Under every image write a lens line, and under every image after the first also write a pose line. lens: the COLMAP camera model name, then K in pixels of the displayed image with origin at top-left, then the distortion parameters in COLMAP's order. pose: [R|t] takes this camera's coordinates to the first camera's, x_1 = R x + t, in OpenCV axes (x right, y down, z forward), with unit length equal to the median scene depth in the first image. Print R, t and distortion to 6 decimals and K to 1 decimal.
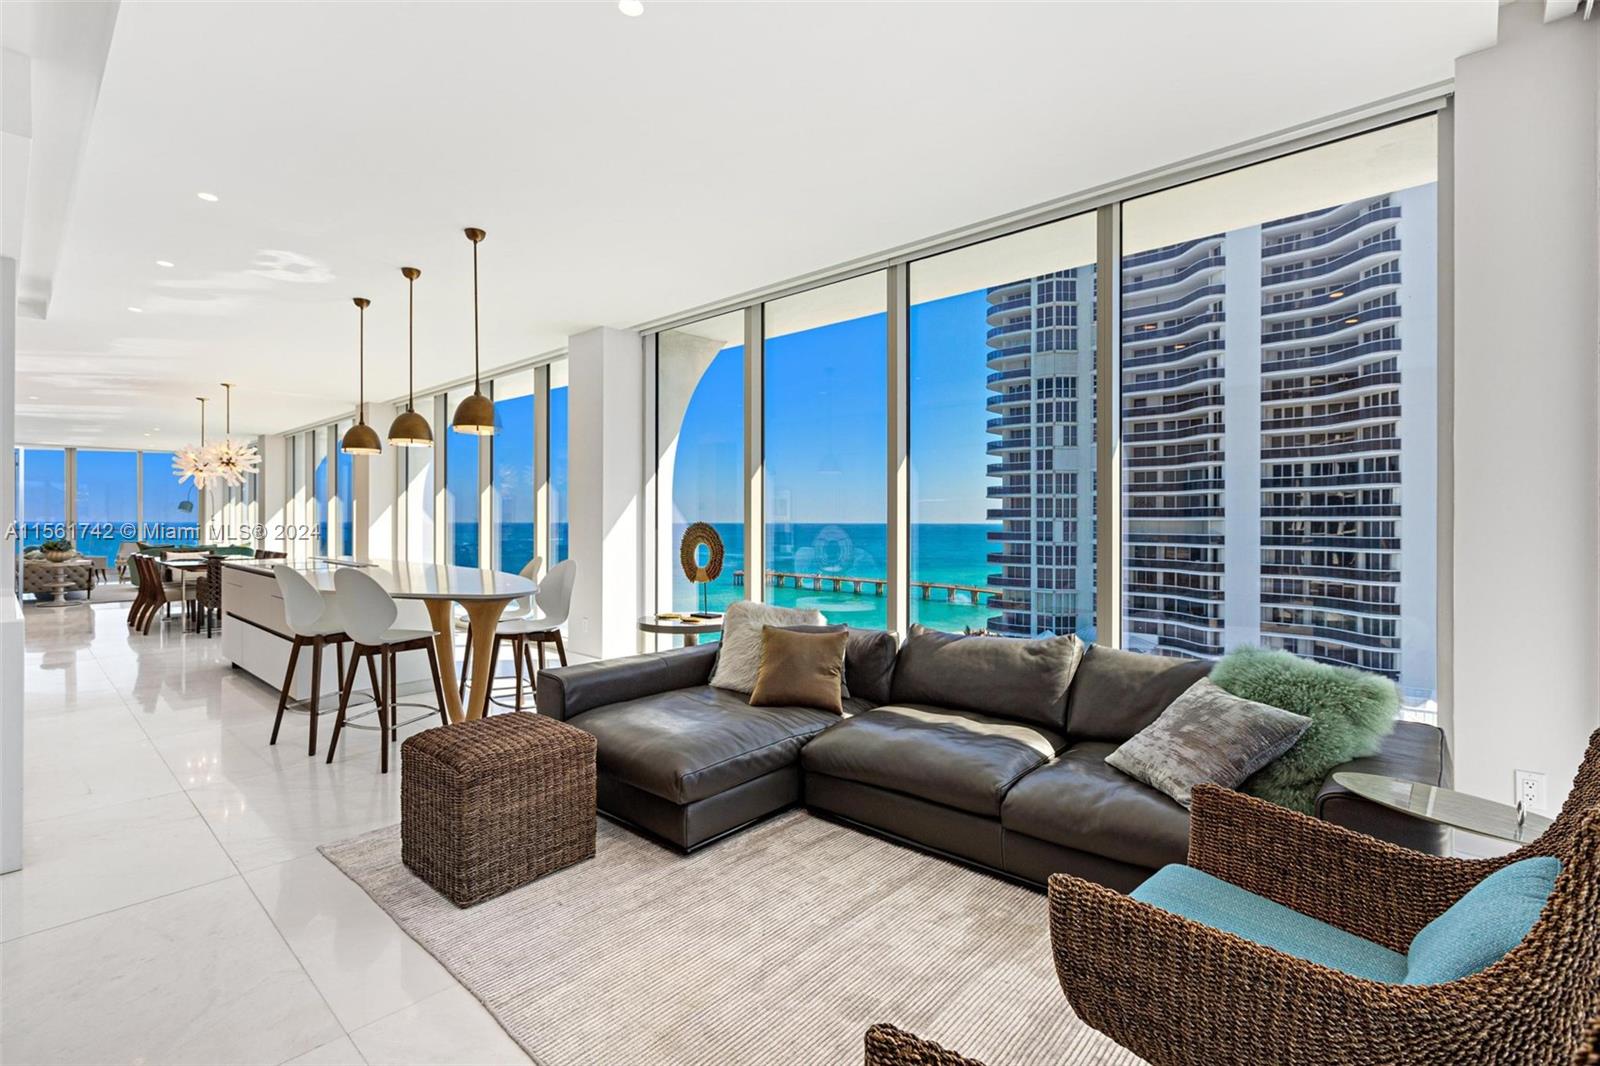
lens RADIAL K [[725.8, 0, 792.2], [0, 725.8, 526.5], [0, 0, 1]] dist [-0.003179, -0.001017]
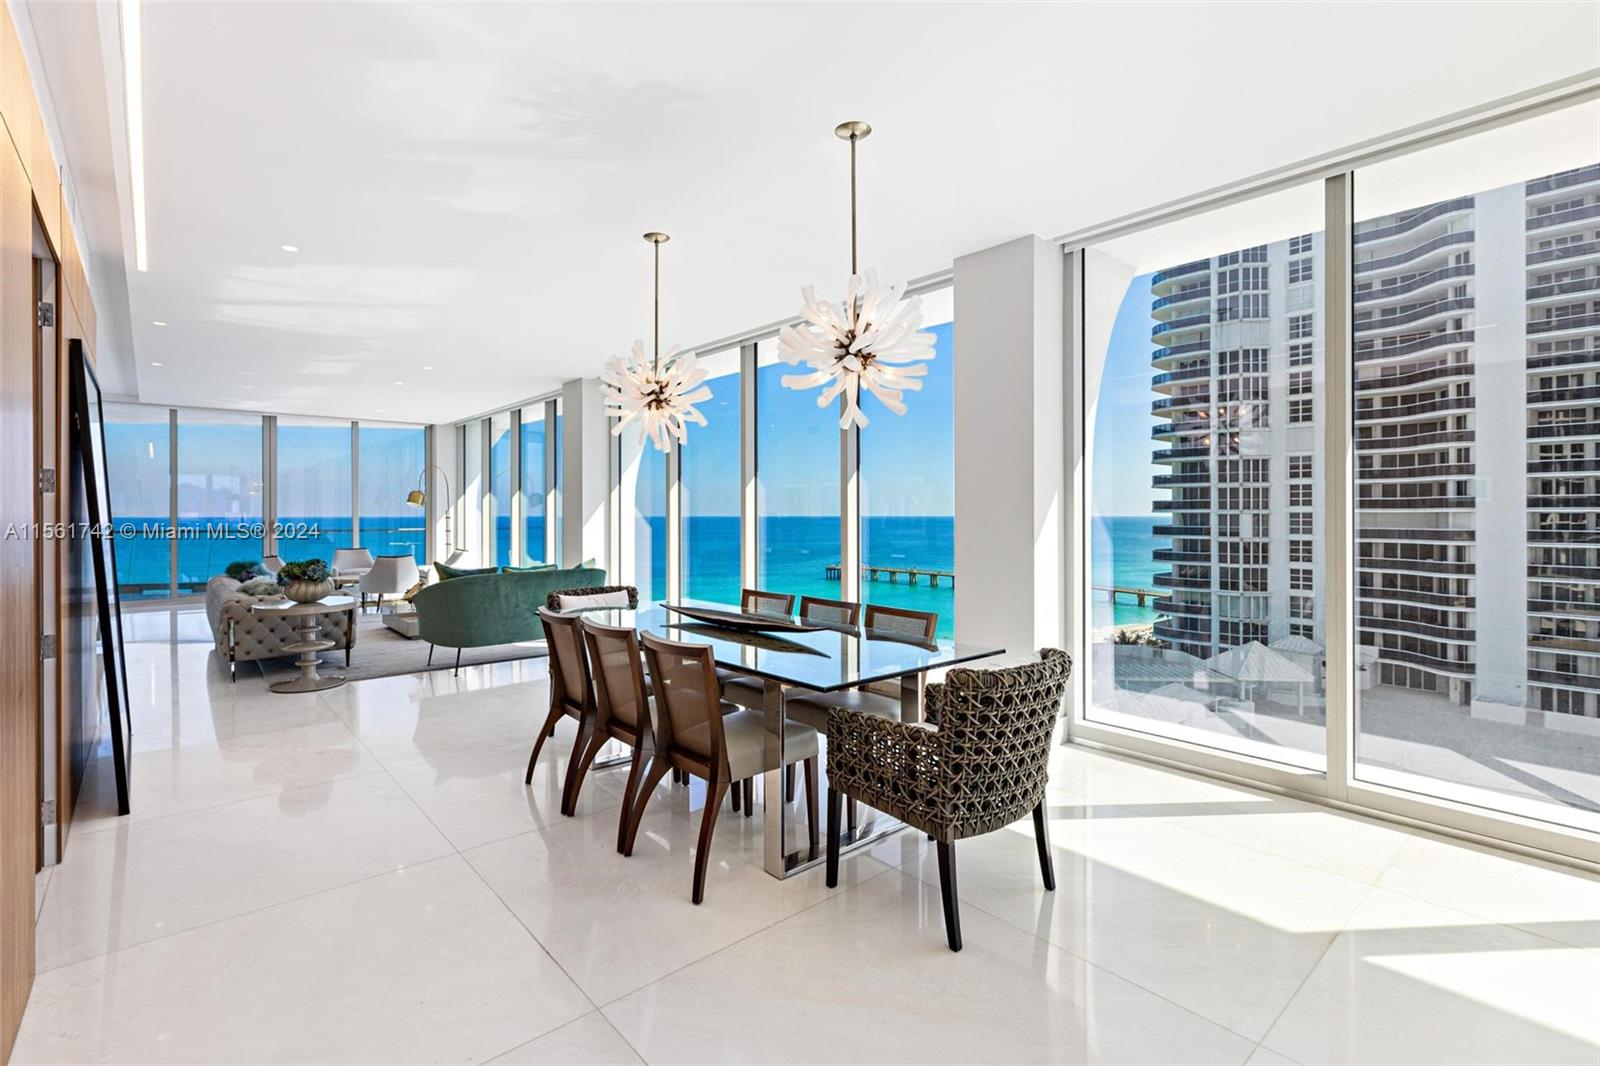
lens RADIAL K [[725.8, 0, 787.2], [0, 725.8, 518.7], [0, 0, 1]] dist [-0.003179, -0.001017]
pose [[0.993450, -0.004397, -0.114181, -0.087670], [0.004454, 0.999990, 0.000242, -0.004305], [0.114178, -0.000749, 0.993460, 0.070106]]
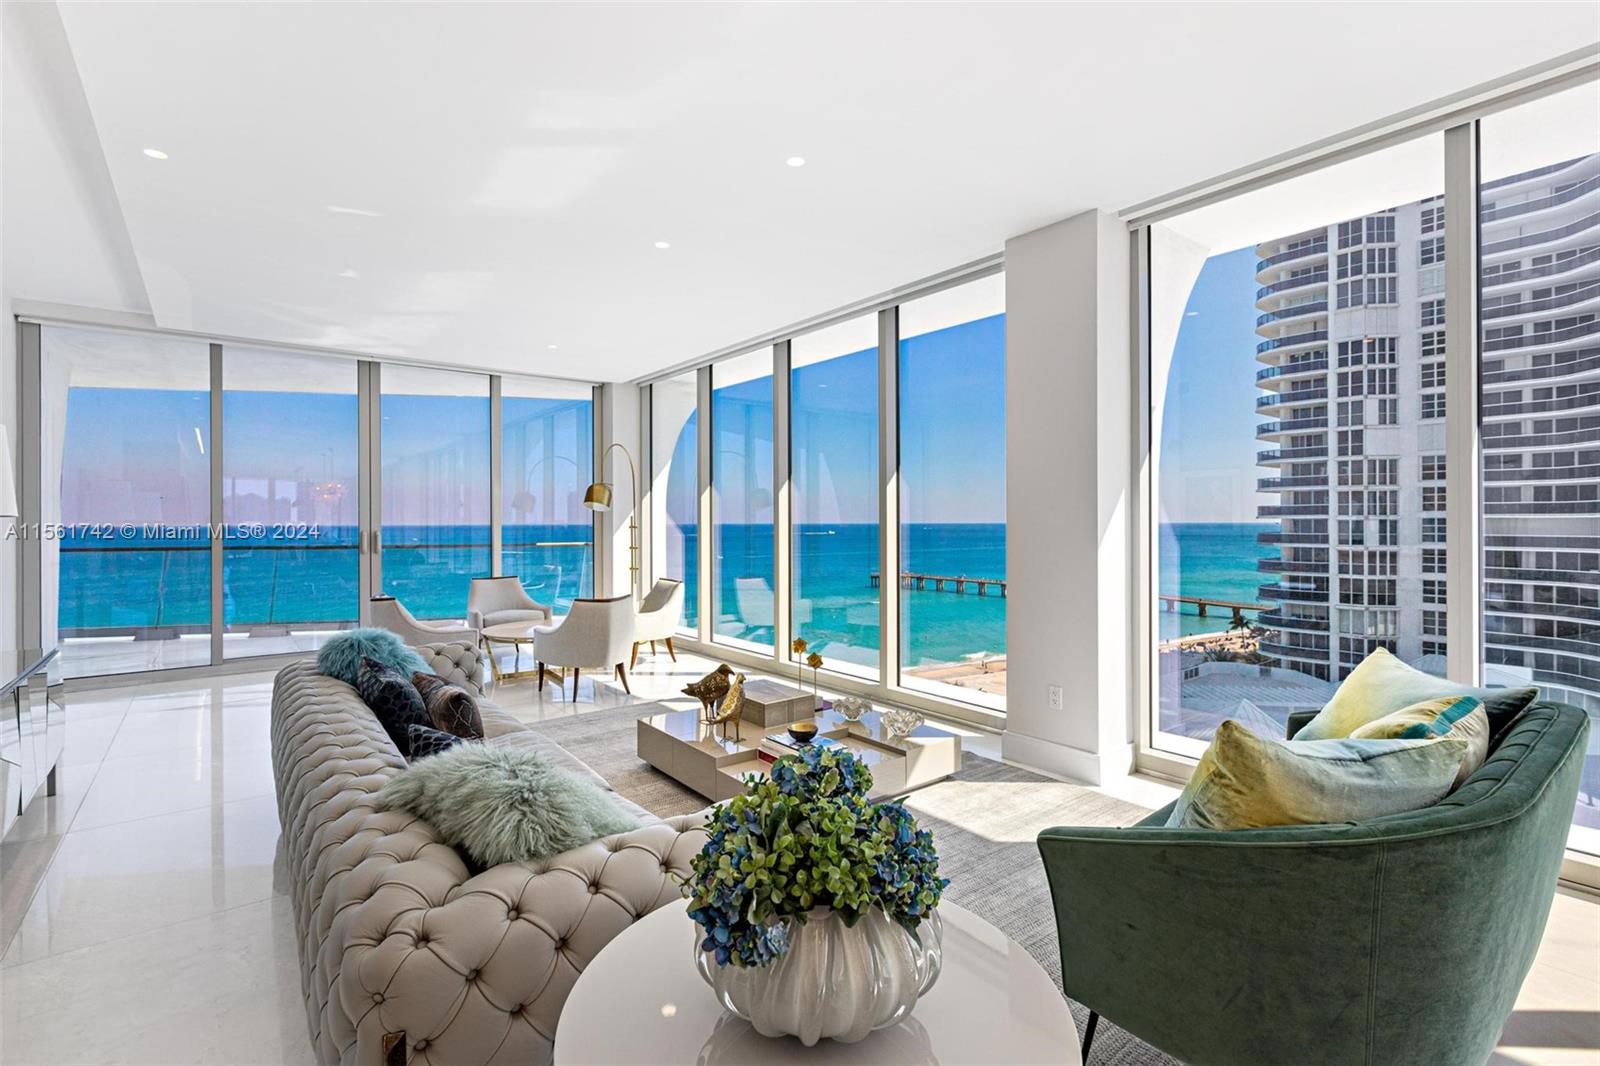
lens RADIAL K [[725.8, 0, 792.6], [0, 725.8, 526.3], [0, 0, 1]] dist [-0.003179, -0.001017]
pose [[0.986531, -0.006607, -0.163443, -0.135517], [0.006726, 0.999977, 0.000174, -0.004762], [0.163438, -0.001271, 0.986553, 0.117368]]
